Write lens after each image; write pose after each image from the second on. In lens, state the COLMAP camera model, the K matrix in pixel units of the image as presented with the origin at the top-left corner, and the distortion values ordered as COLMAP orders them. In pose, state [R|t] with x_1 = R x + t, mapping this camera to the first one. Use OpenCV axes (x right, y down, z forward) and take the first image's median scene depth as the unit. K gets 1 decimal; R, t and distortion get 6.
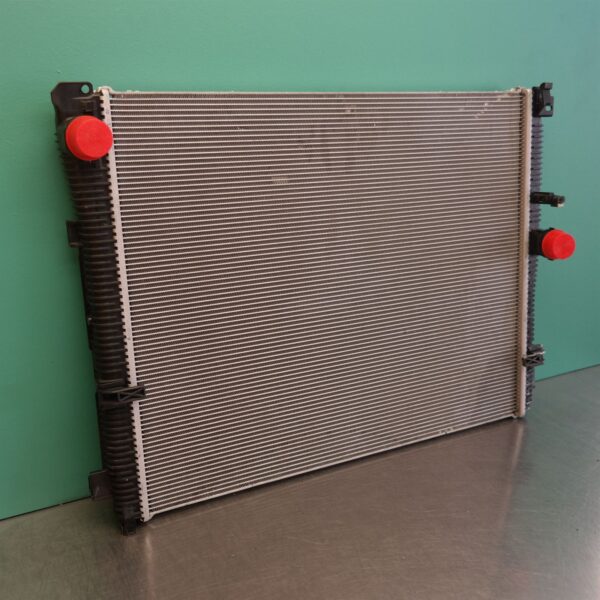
lens RADIAL K [[704.3, 0, 300.0], [0, 704.3, 300.0], [0, 0, 1]] dist [0.013783, 0.004189]
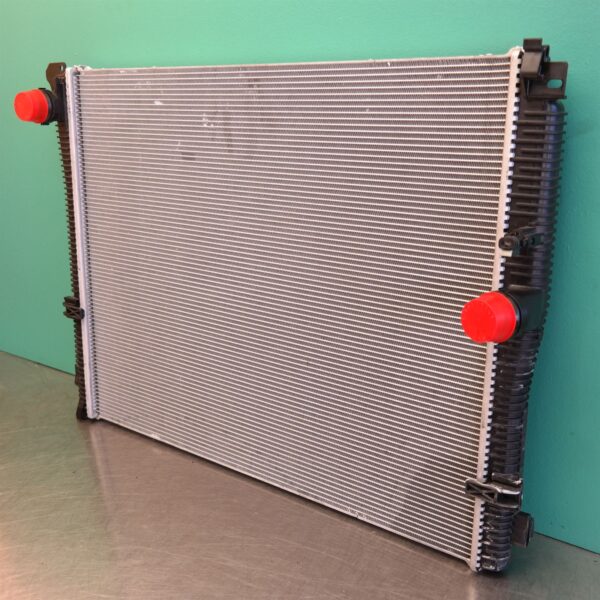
lens RADIAL K [[728.8, 0, 300.0], [0, 728.8, 300.0], [0, 0, 1]] dist [0.013619, 0.018910]
pose [[0.431333, 0.265528, -0.862234, 0.849916], [-0.225212, 0.957142, 0.182093, -0.173395], [0.873631, 0.115643, 0.472647, 0.589949]]
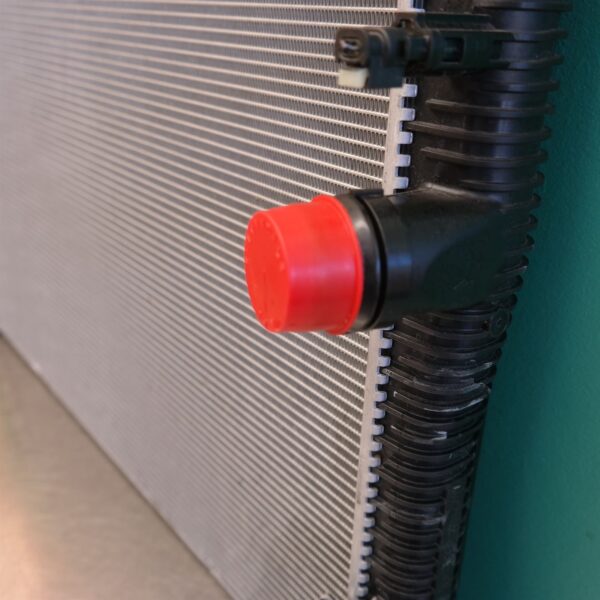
lens RADIAL K [[704.3, 0, 300.0], [0, 704.3, 300.0], [0, 0, 1]] dist [0.013783, 0.004189]
pose [[0.174246, 0.427118, -0.887248, 0.574733], [-0.249246, 0.890820, 0.379889, -0.153956], [0.952636, 0.154949, 0.261679, 0.981083]]
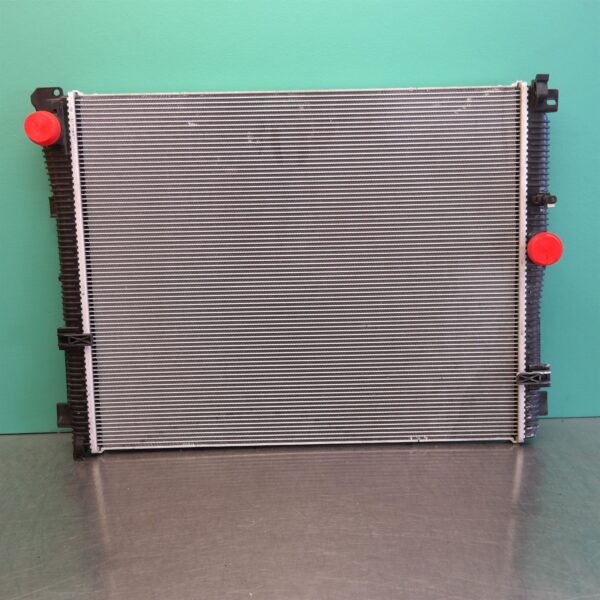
lens RADIAL K [[728.8, 0, 300.0], [0, 728.8, 300.0], [0, 0, 1]] dist [0.013619, 0.018910]
pose [[0.890461, 0.075983, -0.448671, 0.529023], [-0.108286, 0.993020, -0.046743, 0.067022], [0.441988, 0.090208, 0.892474, 0.030506]]
